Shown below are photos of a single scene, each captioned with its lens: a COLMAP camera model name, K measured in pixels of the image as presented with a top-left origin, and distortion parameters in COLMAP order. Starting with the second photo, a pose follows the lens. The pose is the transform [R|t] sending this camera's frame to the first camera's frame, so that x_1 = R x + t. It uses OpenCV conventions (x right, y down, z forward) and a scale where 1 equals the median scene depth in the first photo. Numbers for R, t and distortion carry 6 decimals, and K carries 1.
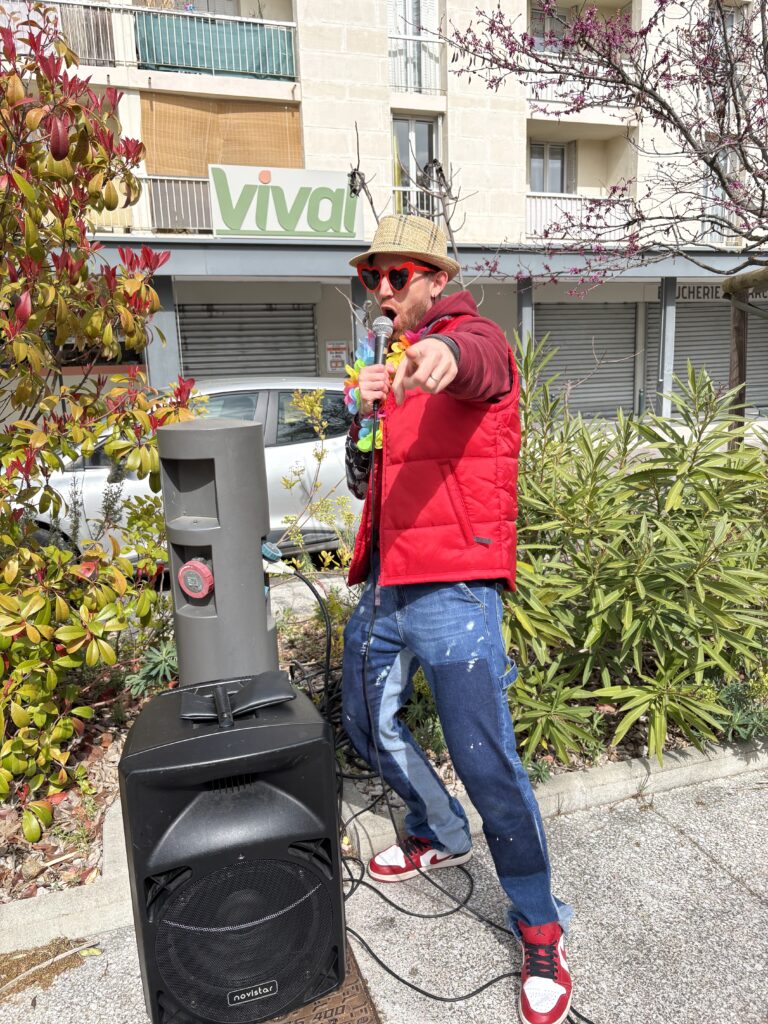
lens RADIAL K [[784.0, 0, 384.1], [0, 784.0, 513.5], [0, 0, 1]] dist [0.032889, -0.027685]
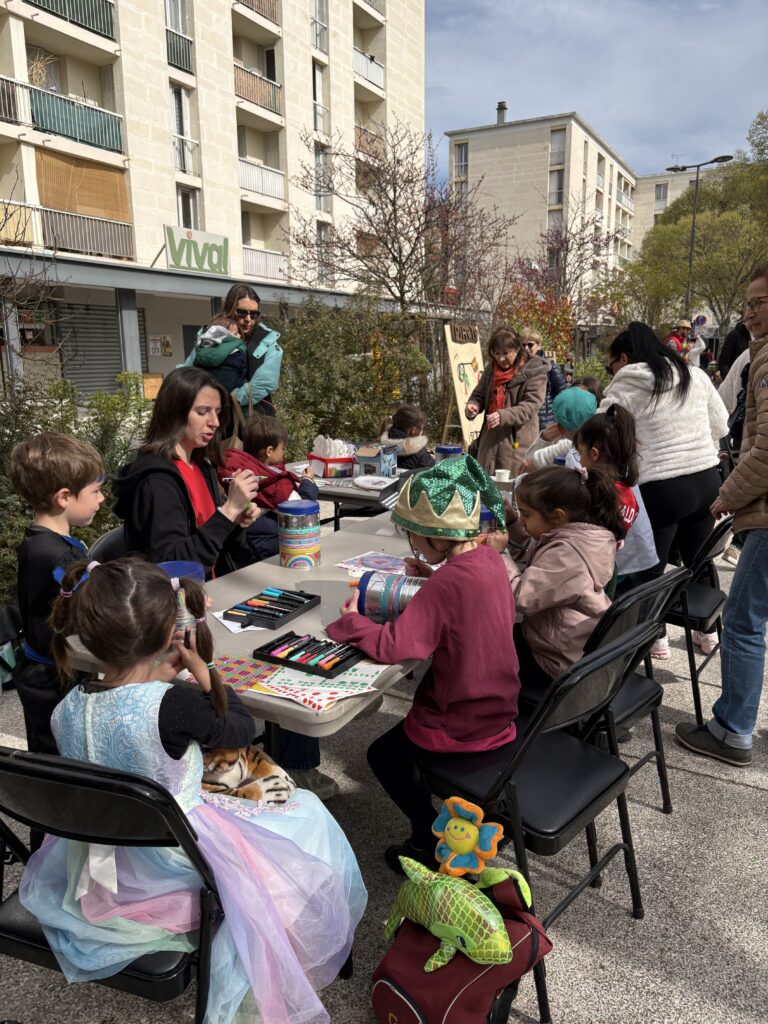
lens RADIAL K [[784.0, 0, 384.3], [0, 784.0, 514.6], [0, 0, 1]] dist [0.032889, -0.027685]
pose [[0.736173, -0.109284, 0.667911, -0.835124], [0.110534, 0.993041, 0.040650, 0.107651], [-0.667706, 0.043902, 0.743130, -0.384041]]
